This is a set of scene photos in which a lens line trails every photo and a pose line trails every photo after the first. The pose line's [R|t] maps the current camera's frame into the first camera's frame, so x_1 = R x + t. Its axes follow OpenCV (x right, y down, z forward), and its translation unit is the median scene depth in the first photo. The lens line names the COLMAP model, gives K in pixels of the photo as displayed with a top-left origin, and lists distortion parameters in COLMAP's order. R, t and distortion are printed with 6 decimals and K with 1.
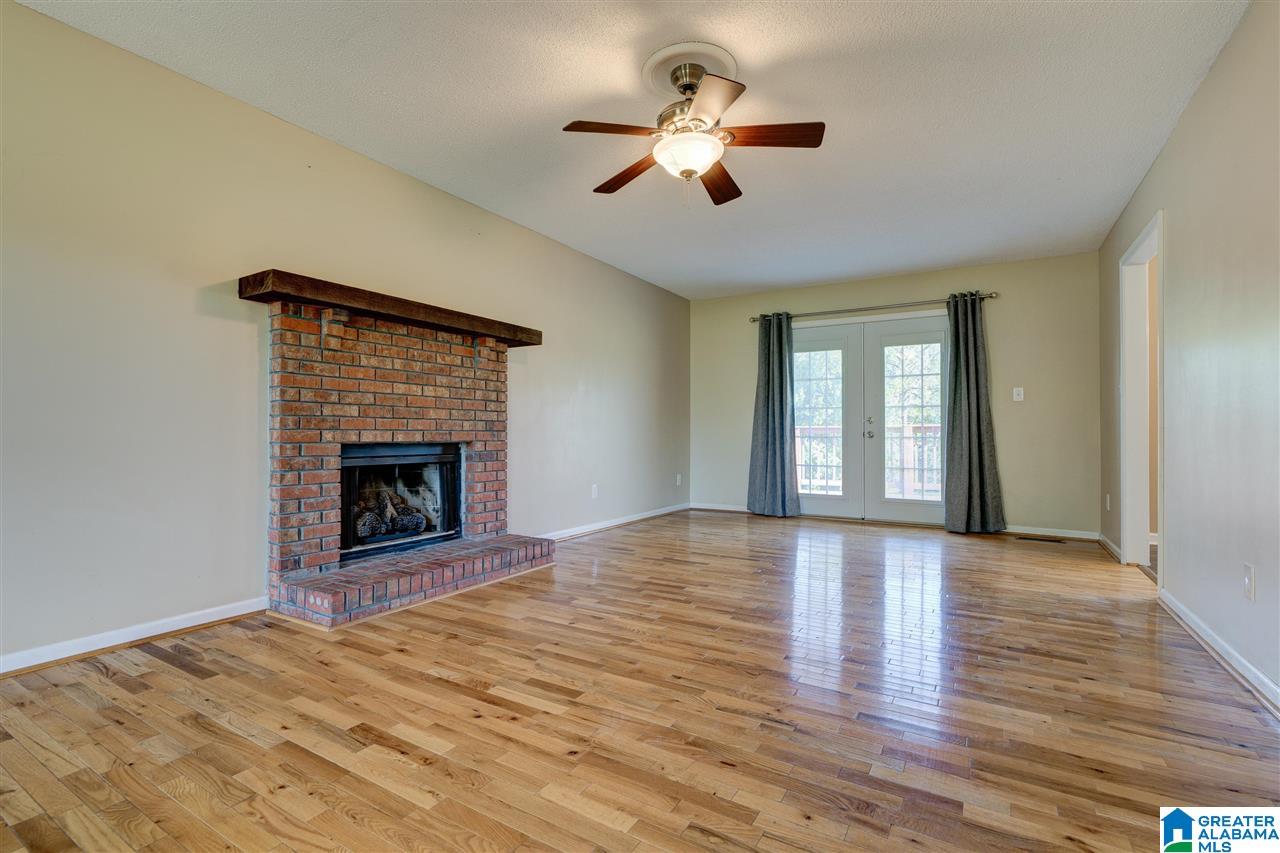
lens RADIAL K [[584.2, 0, 639.8], [0, 584.2, 431.3], [0, 0, 1]] dist [-0.005389, 0.002123]
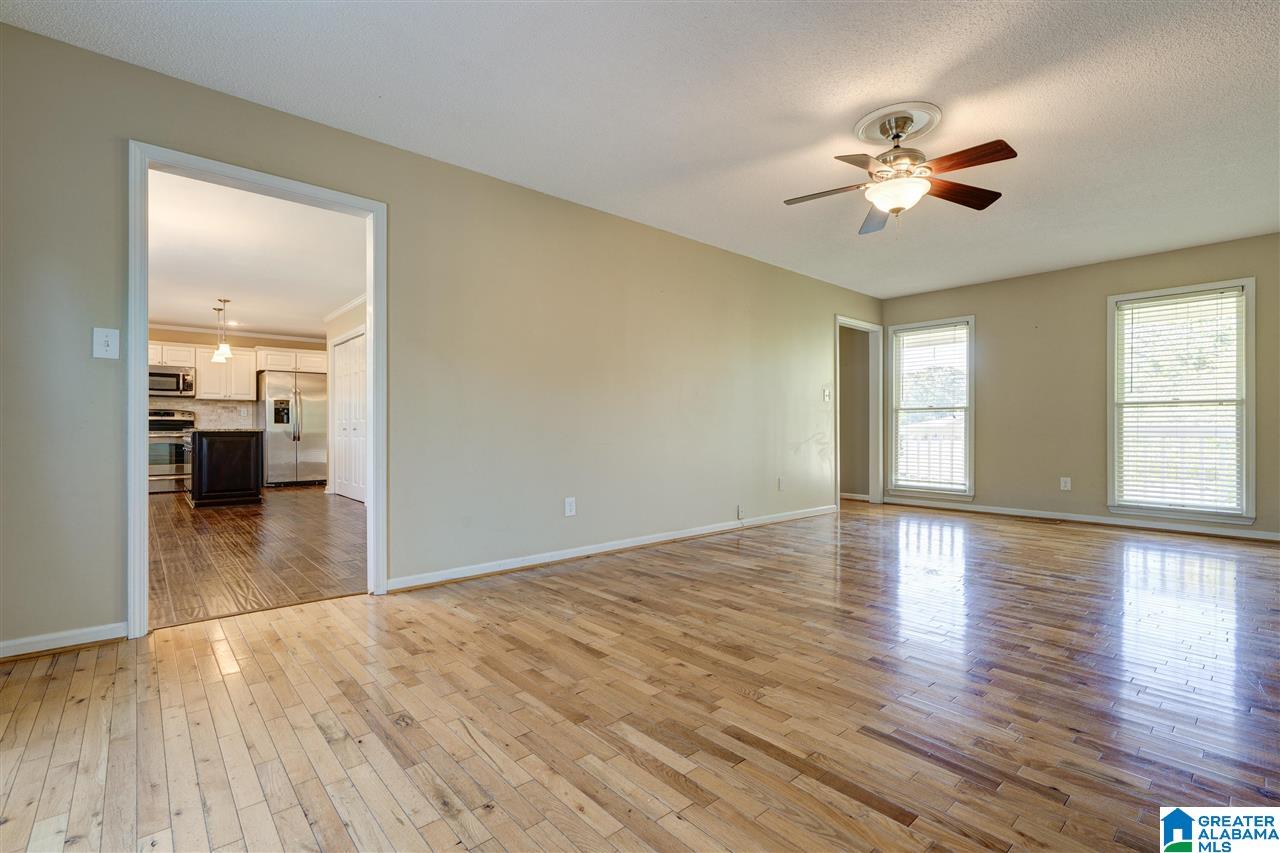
lens RADIAL K [[584.2, 0, 635.0], [0, 584.2, 419.2], [0, 0, 1]] dist [-0.005389, 0.002123]
pose [[-0.951545, -0.002528, 0.307499, 0.216341], [-0.010647, 0.999638, -0.024728, 0.015535], [-0.307325, -0.026804, -0.951227, 2.213790]]
